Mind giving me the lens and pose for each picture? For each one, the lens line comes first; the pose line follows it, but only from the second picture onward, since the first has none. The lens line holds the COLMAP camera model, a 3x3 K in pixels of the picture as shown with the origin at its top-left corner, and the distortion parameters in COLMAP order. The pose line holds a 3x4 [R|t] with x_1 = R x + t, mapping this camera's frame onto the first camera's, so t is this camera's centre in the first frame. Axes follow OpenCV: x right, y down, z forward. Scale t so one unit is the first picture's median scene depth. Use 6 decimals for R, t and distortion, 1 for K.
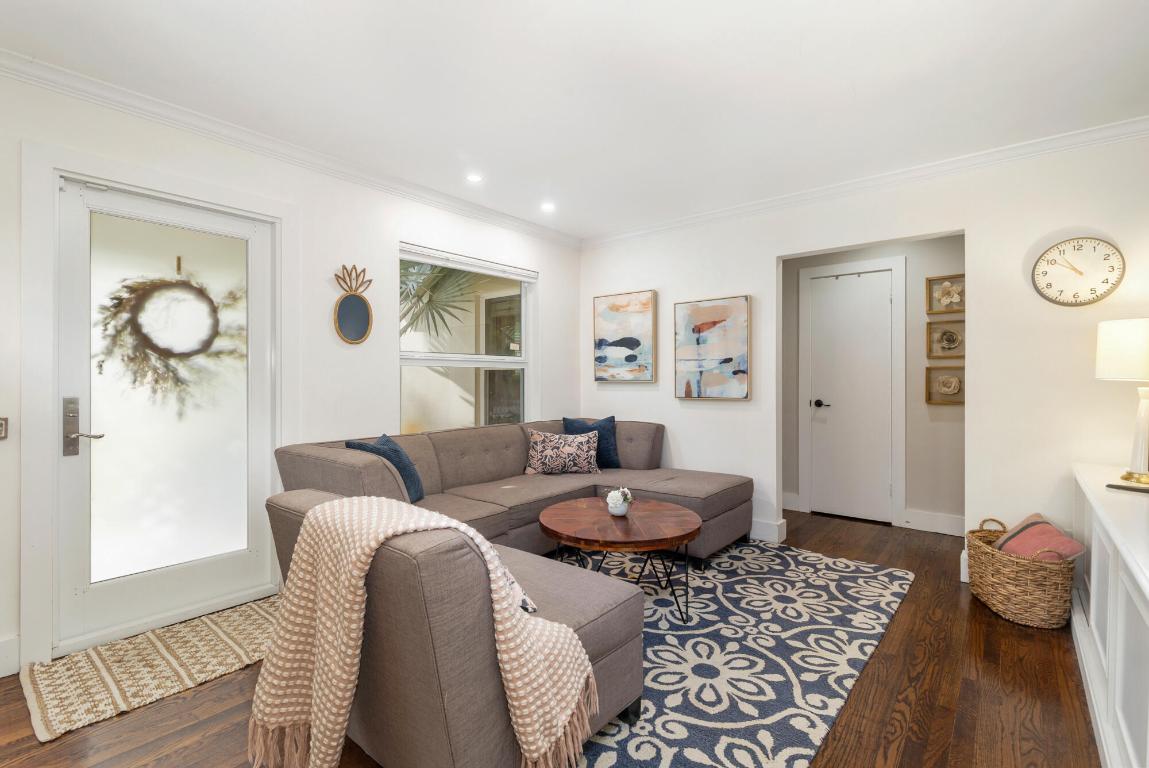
lens RADIAL K [[523.2, 0, 570.7], [0, 523.2, 382.2], [0, 0, 1]] dist [0.008890, -0.006038]
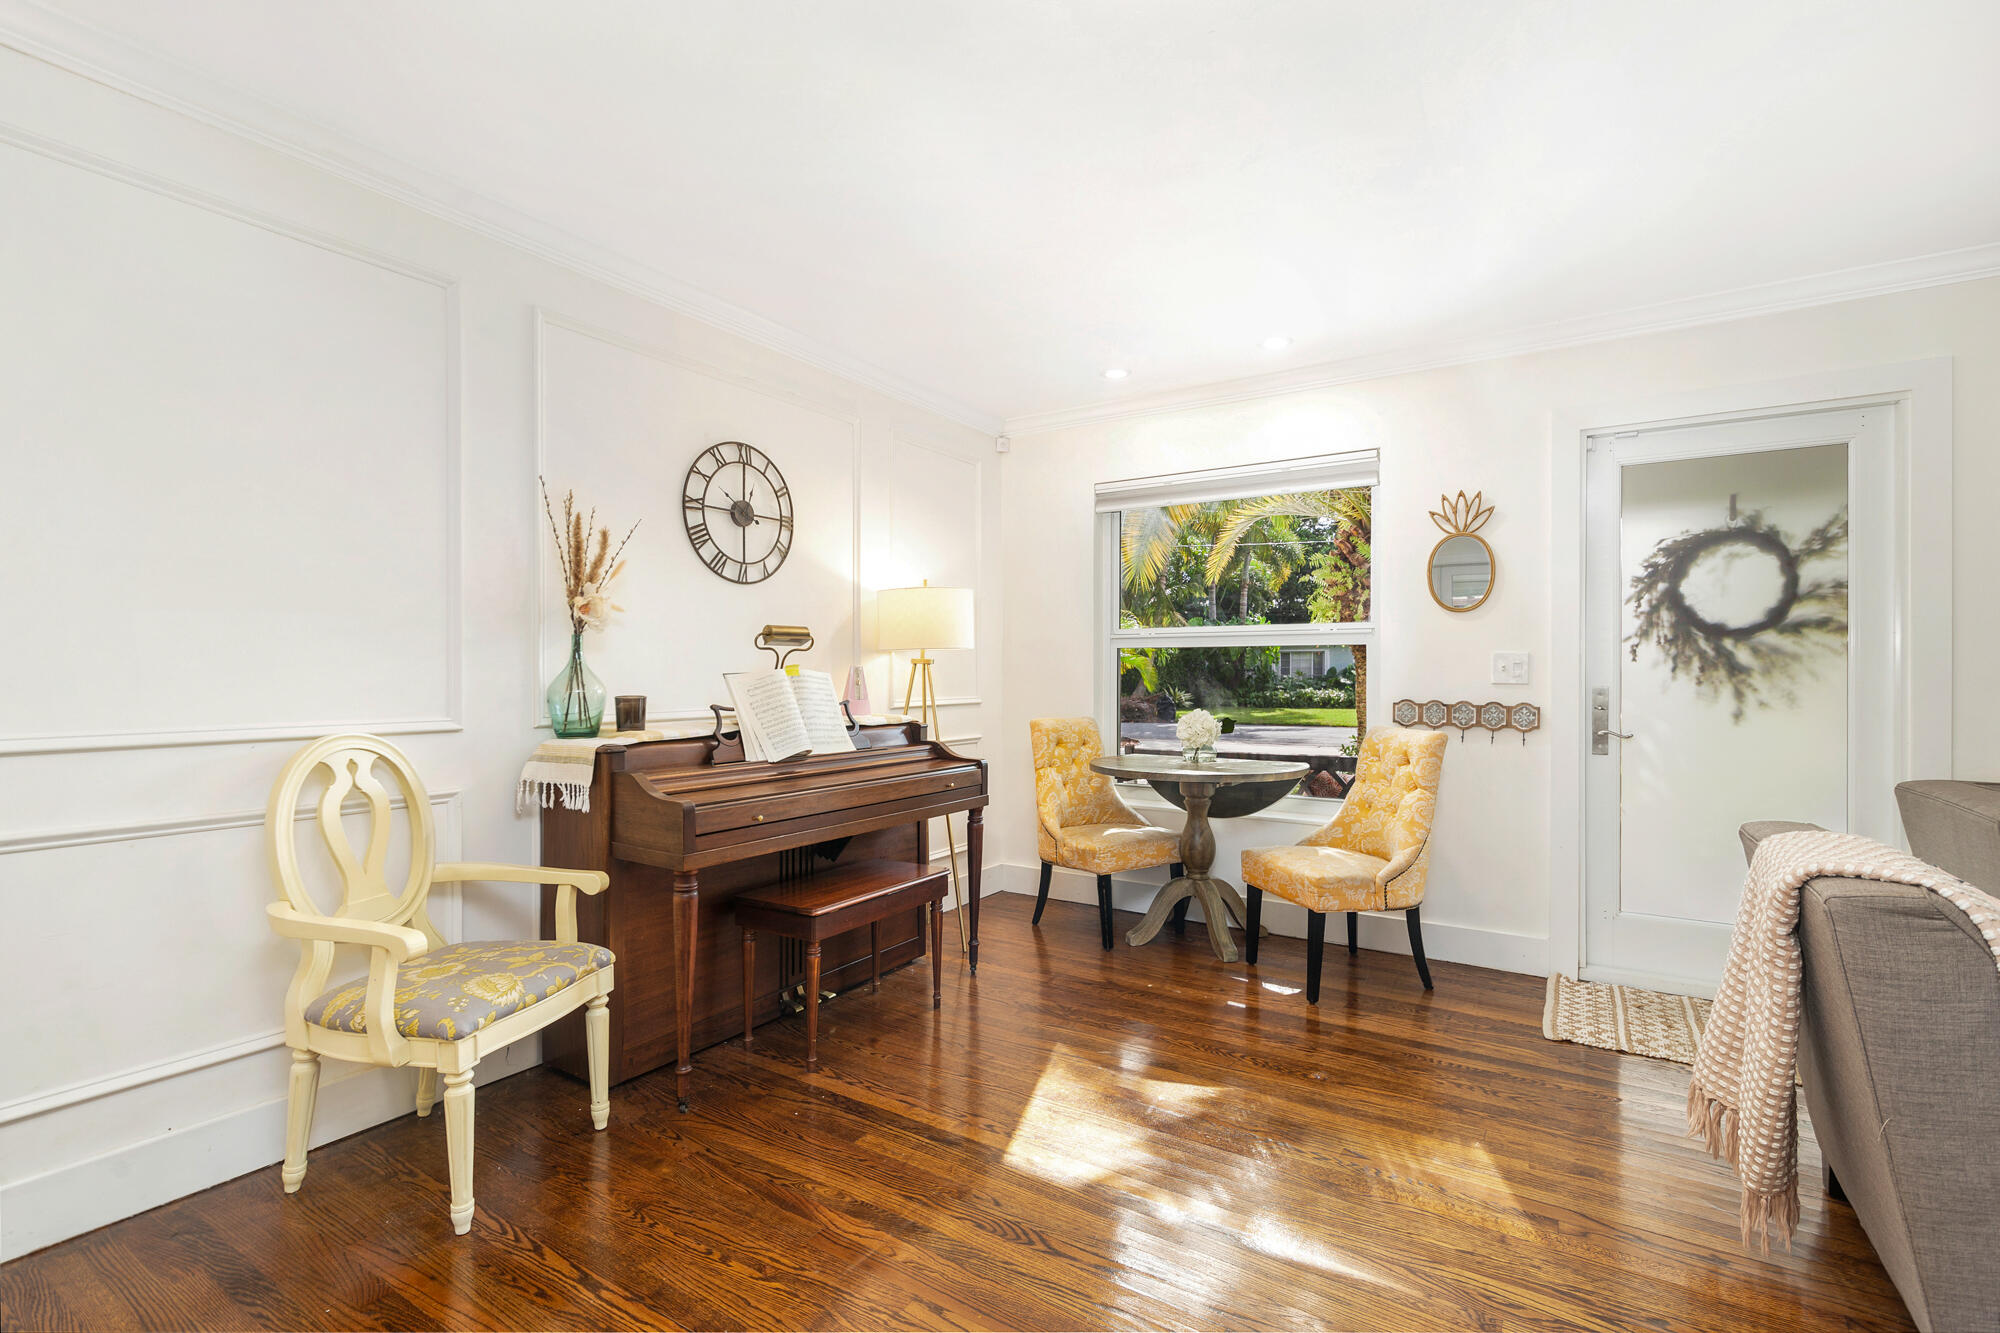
lens RADIAL K [[910.7, 0, 1004.5], [0, 910.7, 669.2], [0, 0, 1]] dist [0.008890, -0.006038]
pose [[0.125398, -0.000772, -0.992106, 0.346416], [-0.003022, 0.999995, -0.001161, 0.002405], [0.992102, 0.003144, 0.125395, -0.136496]]
